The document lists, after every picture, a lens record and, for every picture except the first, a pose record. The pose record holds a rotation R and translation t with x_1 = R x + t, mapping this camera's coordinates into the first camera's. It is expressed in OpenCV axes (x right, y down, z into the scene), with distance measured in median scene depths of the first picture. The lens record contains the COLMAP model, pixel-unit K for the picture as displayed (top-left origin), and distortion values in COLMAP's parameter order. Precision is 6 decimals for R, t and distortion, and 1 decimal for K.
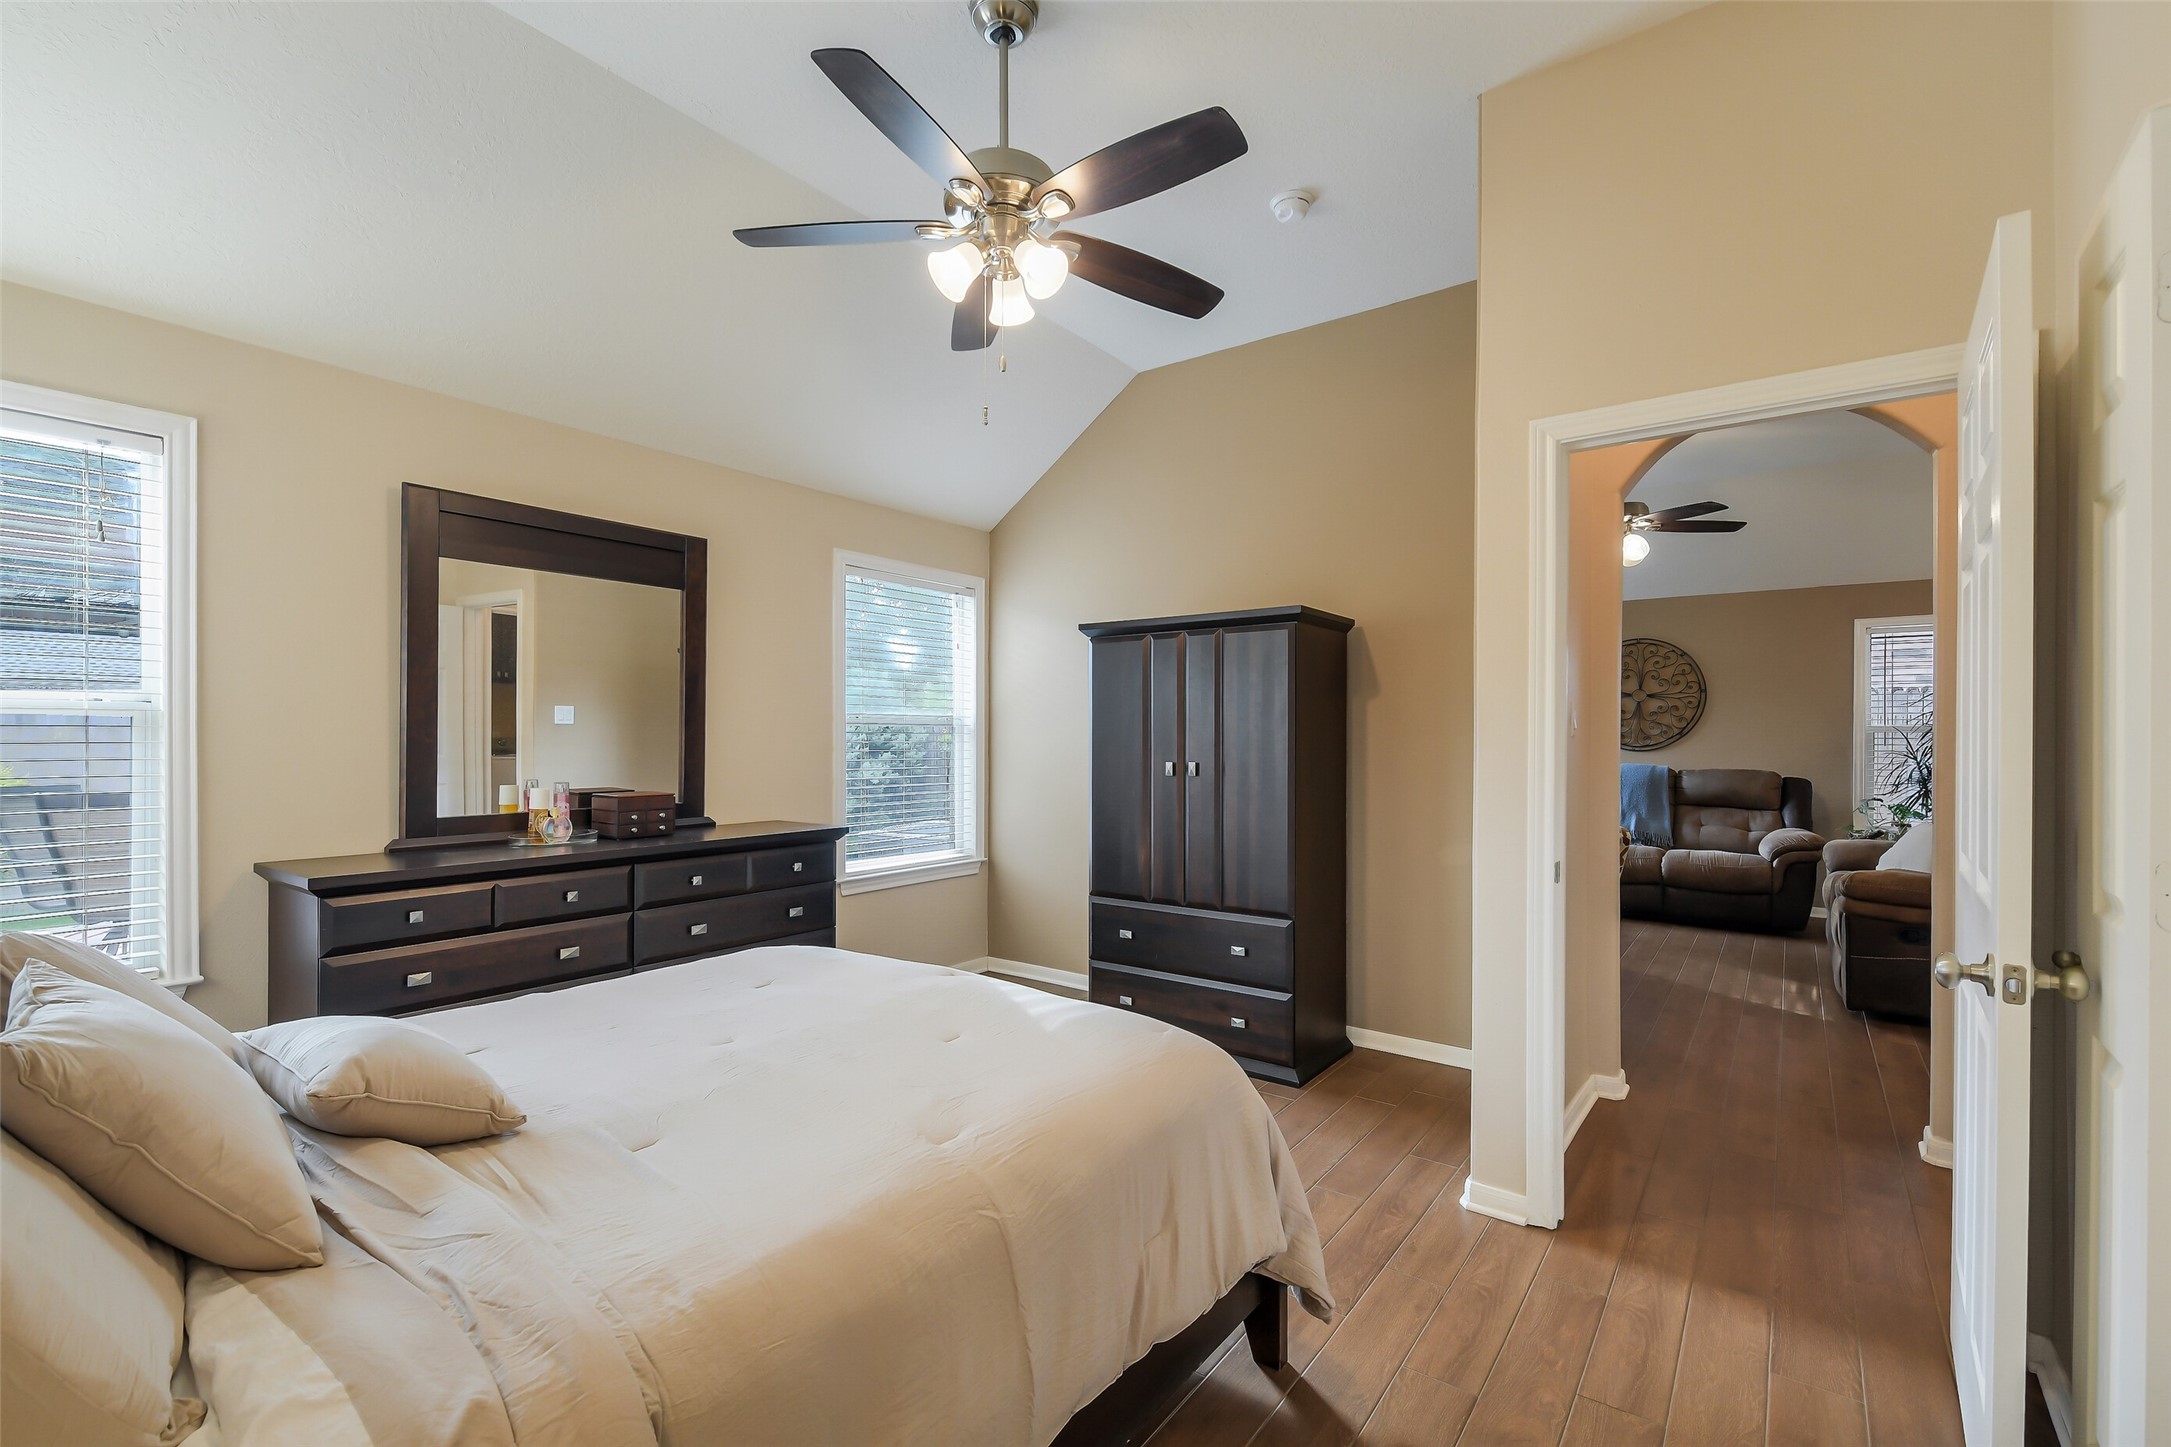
lens RADIAL K [[947.4, 0, 1089.4], [0, 947.4, 726.3], [0, 0, 1]] dist [0.014027, -0.007847]
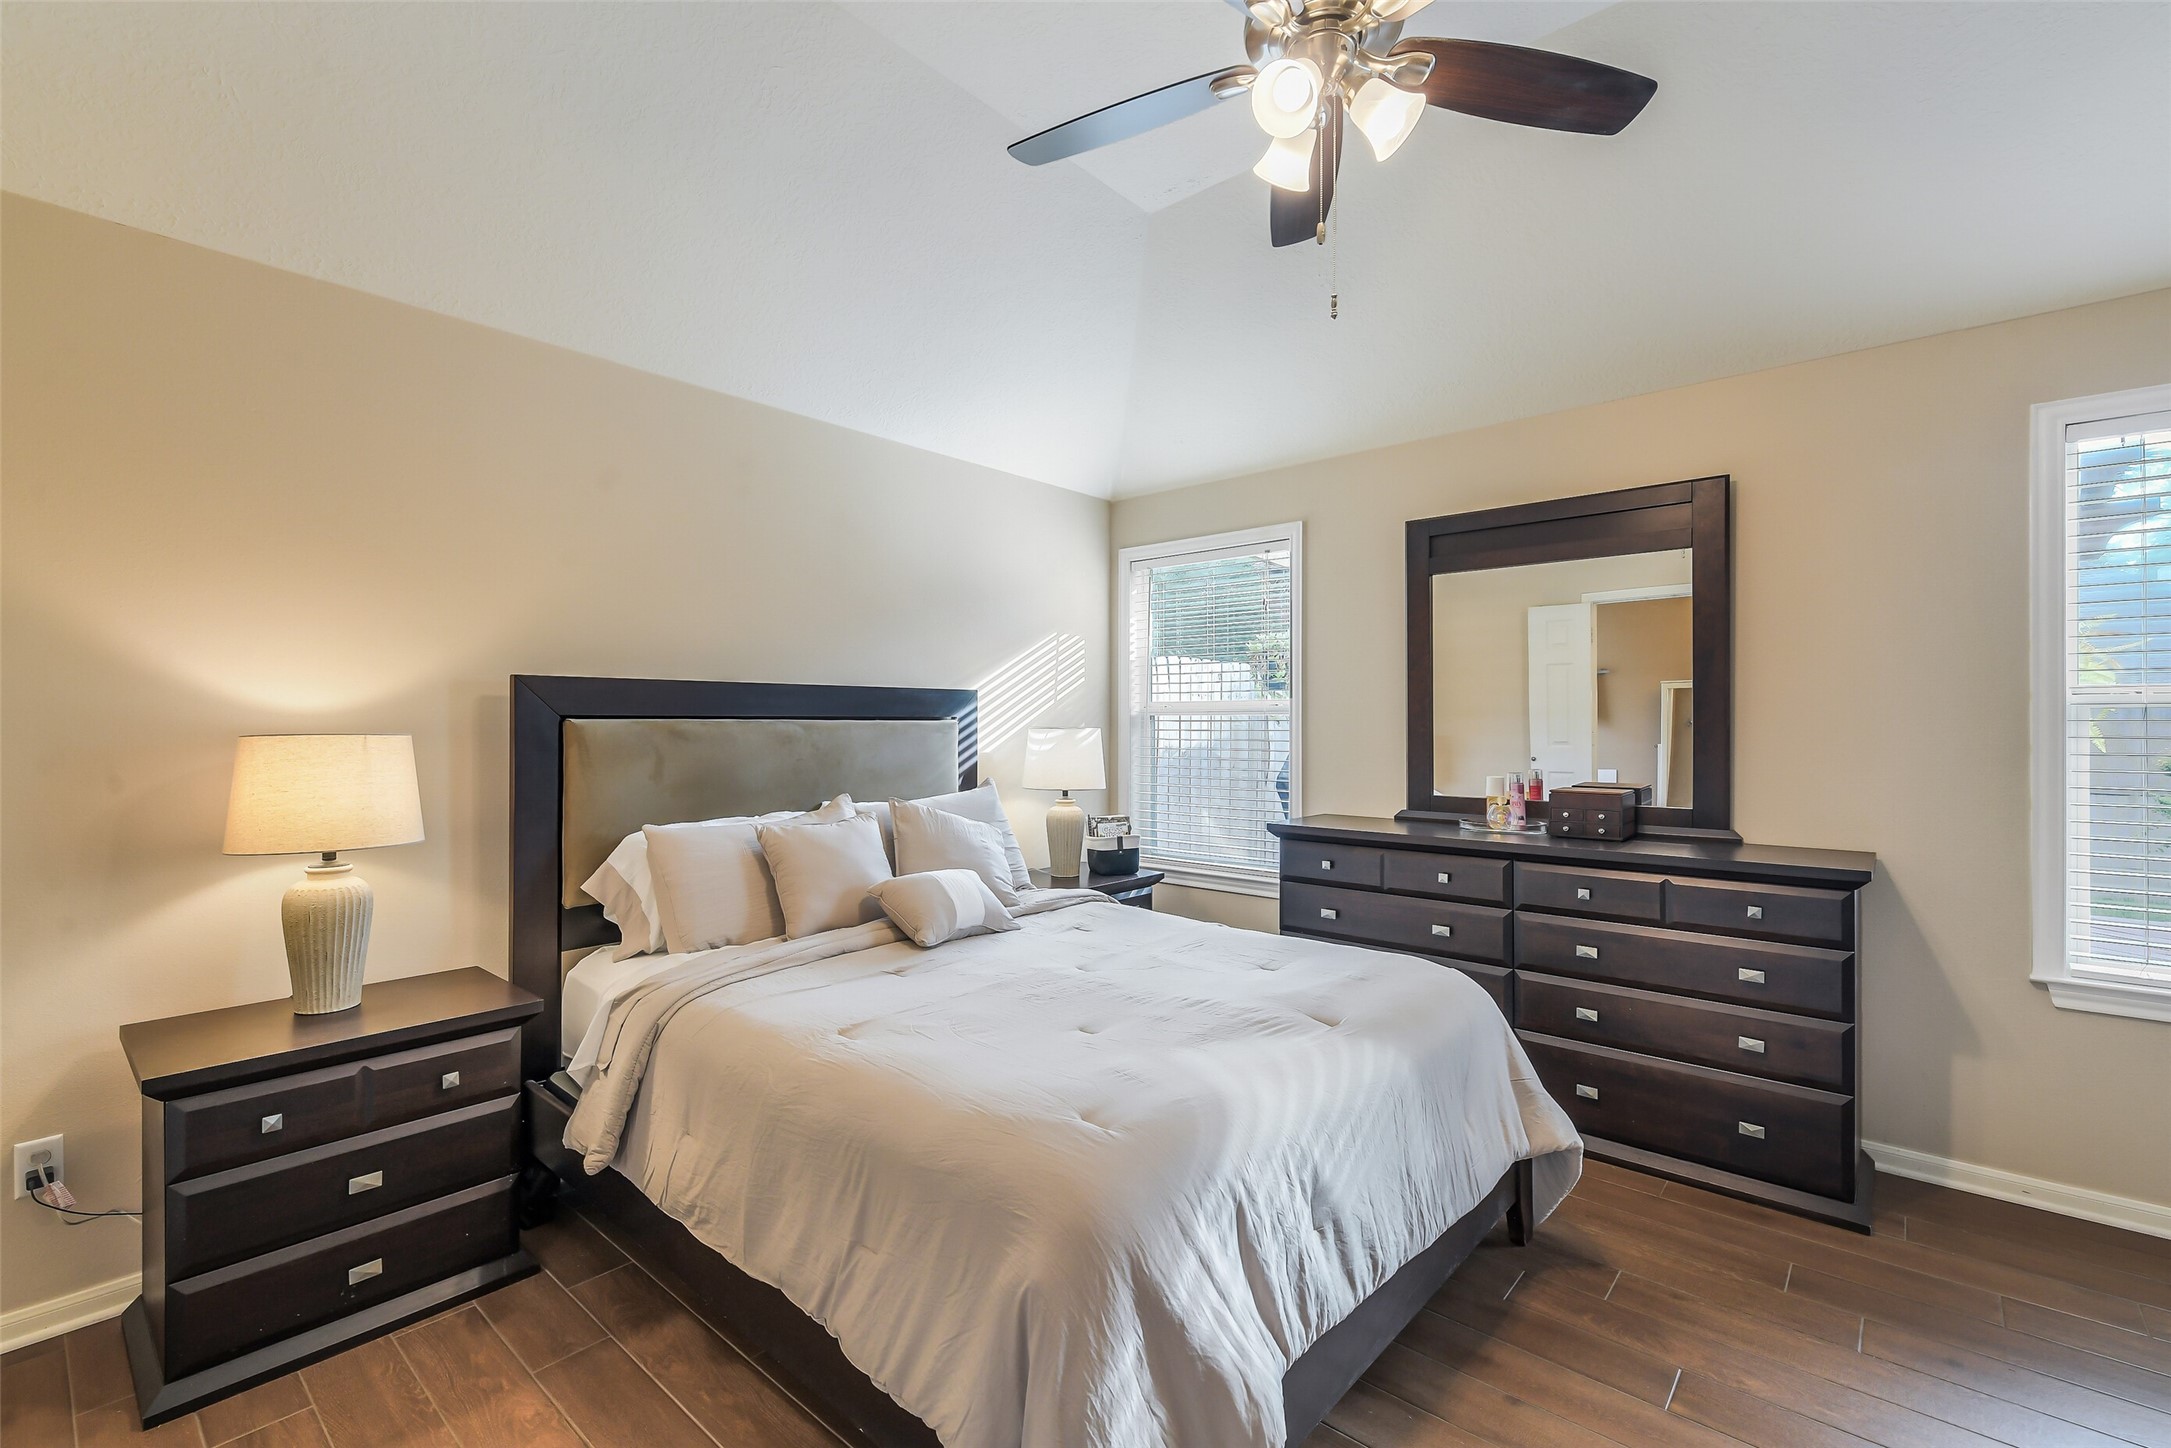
lens RADIAL K [[947.4, 0, 1089.4], [0, 947.4, 726.8], [0, 0, 1]] dist [0.014027, -0.007847]
pose [[-0.083122, 0.003822, -0.996532, 0.502807], [0.010992, 0.999935, 0.002918, 0.002283], [0.996479, -0.010711, -0.083158, 0.644198]]
